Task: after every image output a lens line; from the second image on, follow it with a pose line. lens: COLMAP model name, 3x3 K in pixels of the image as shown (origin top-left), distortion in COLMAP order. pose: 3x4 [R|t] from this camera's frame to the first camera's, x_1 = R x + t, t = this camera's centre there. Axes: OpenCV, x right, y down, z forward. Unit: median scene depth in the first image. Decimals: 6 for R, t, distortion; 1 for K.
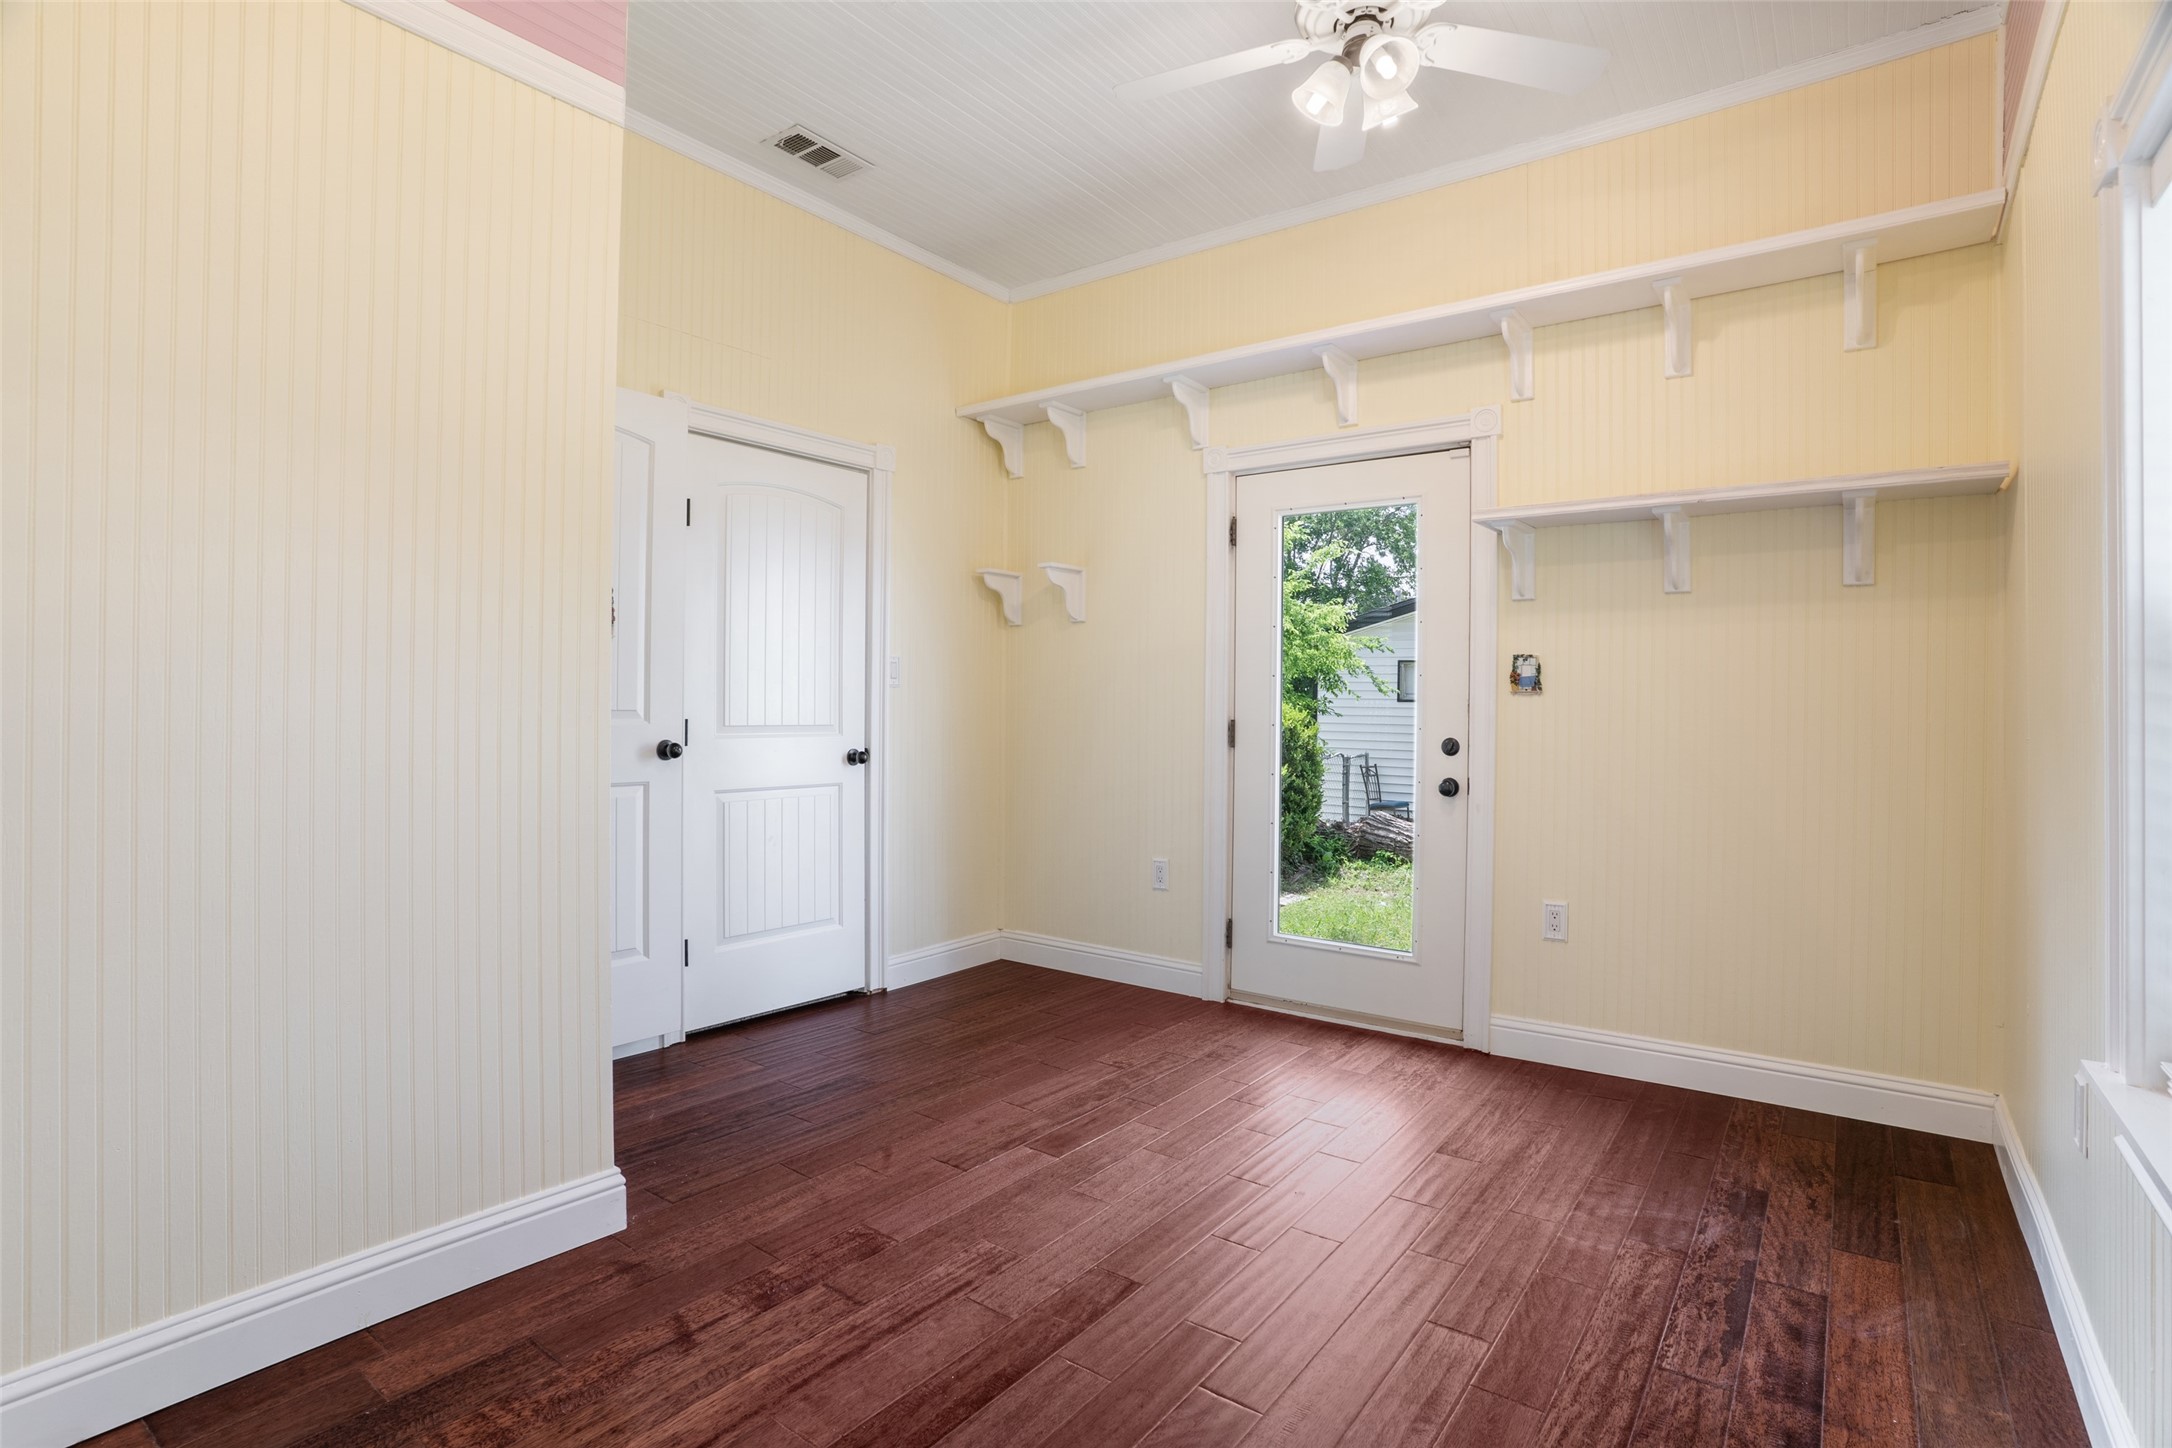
lens RADIAL K [[1057.6, 0, 1039.8], [0, 1057.6, 699.3], [0, 0, 1]] dist [-0.050216, 0.010621]
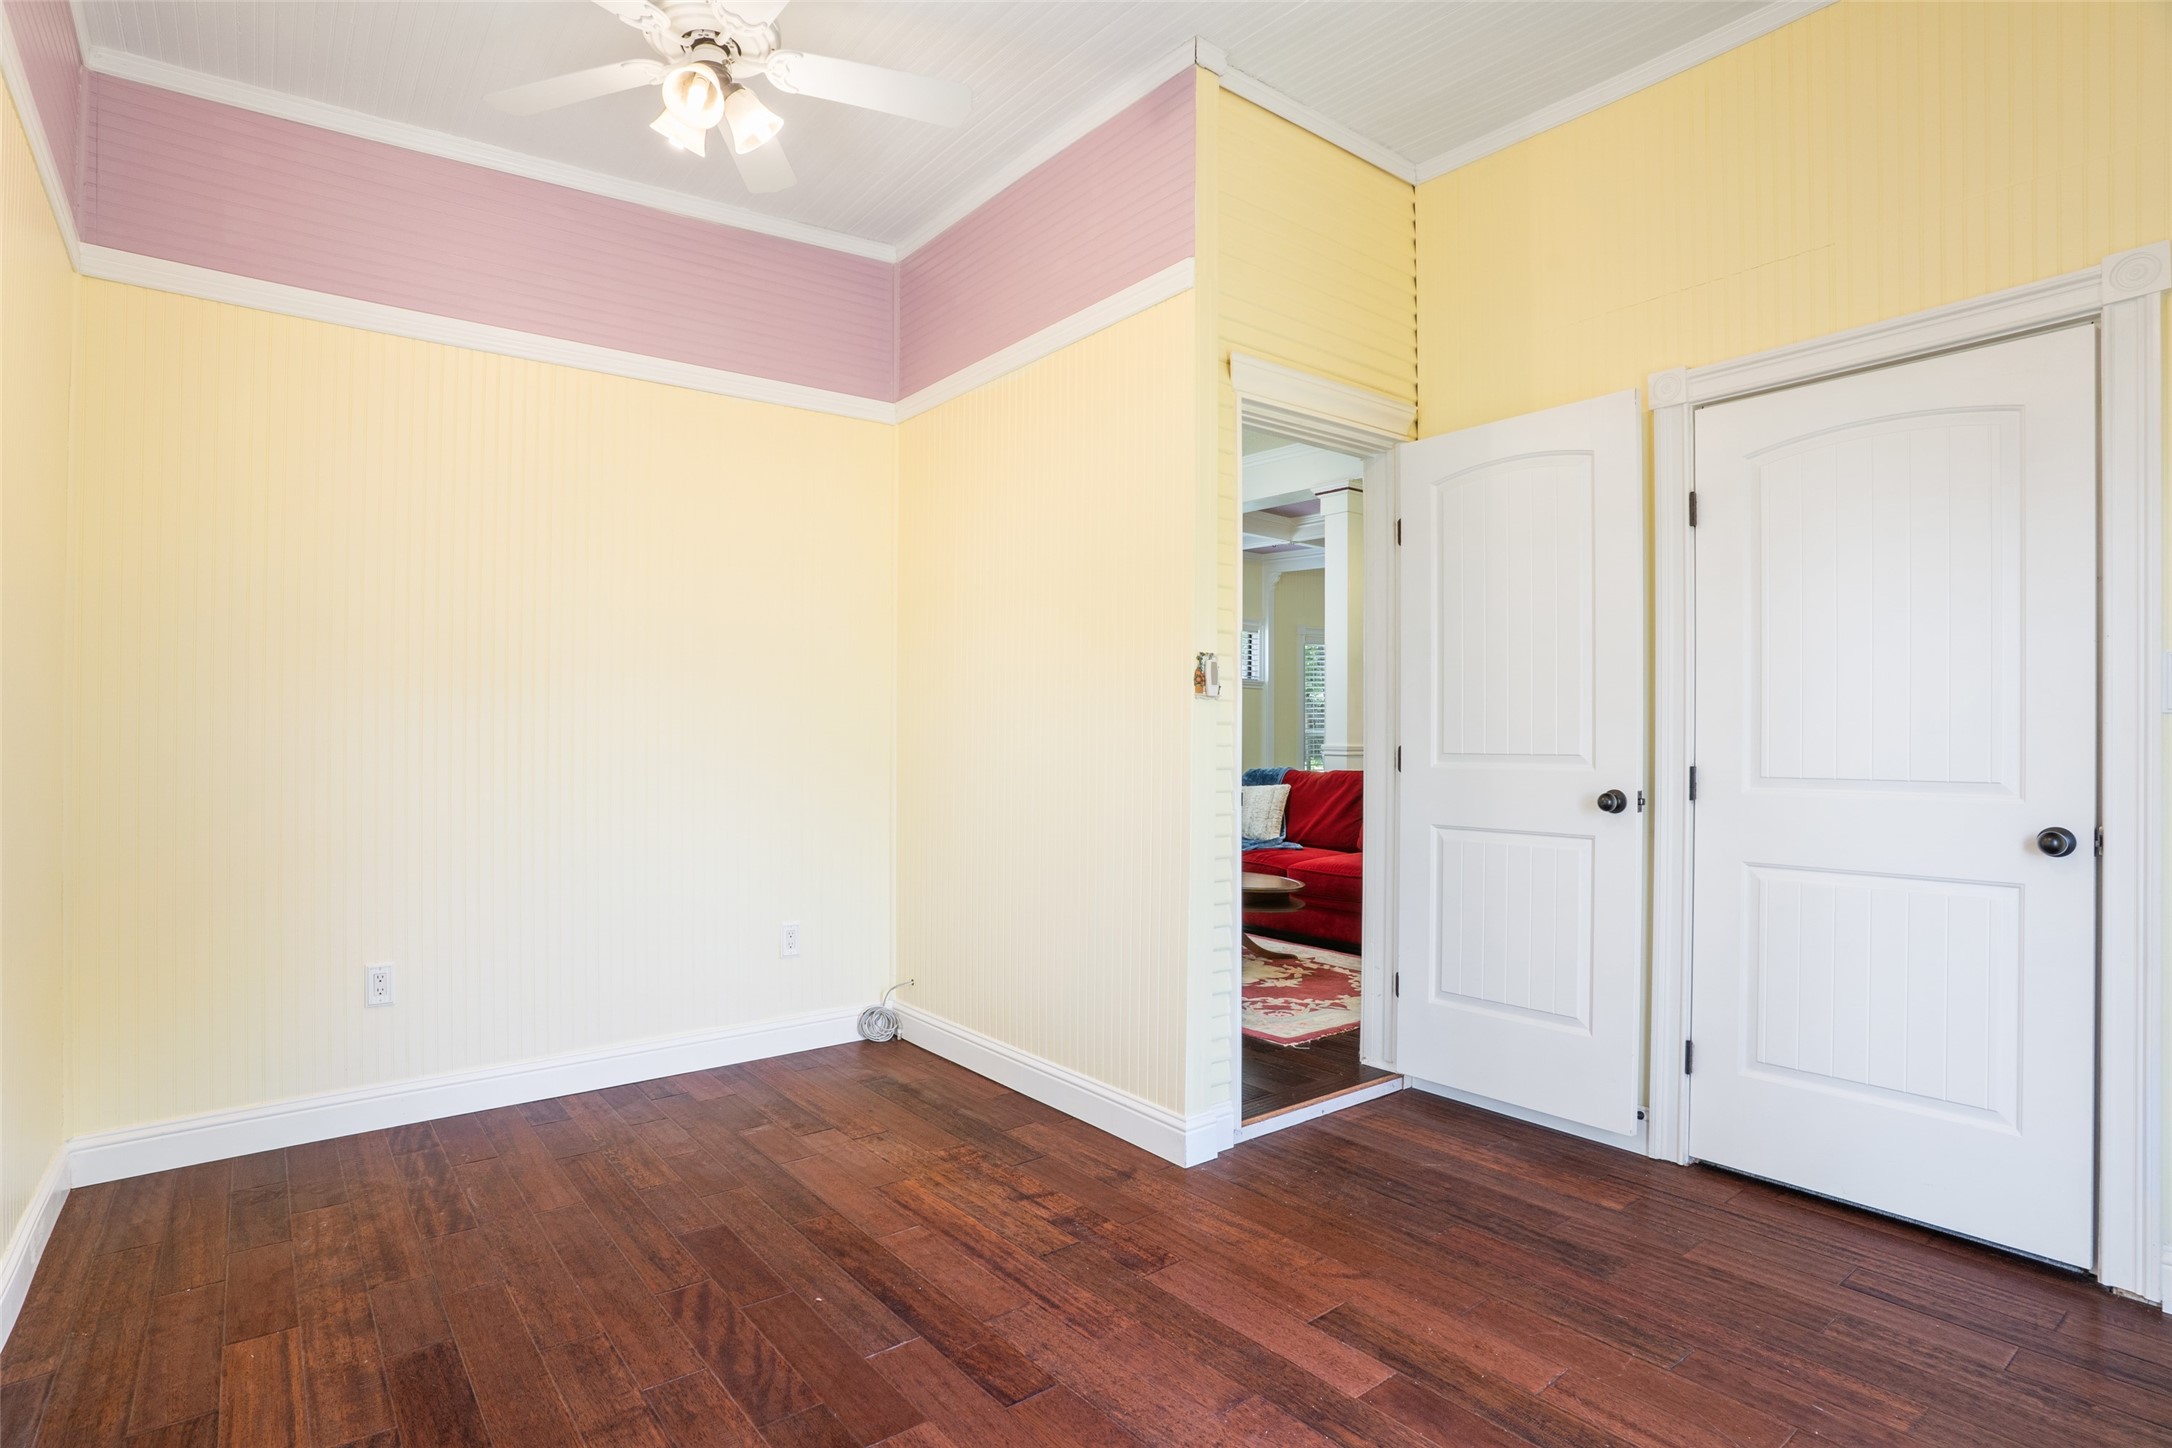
lens RADIAL K [[1057.6, 0, 1078.0], [0, 1057.6, 733.0], [0, 0, 1]] dist [-0.050216, 0.010621]
pose [[-0.215673, -0.017146, -0.976315, 0.823831], [0.005051, 0.999813, -0.018674, 0.007842], [0.976453, -0.008958, -0.215546, 1.085449]]
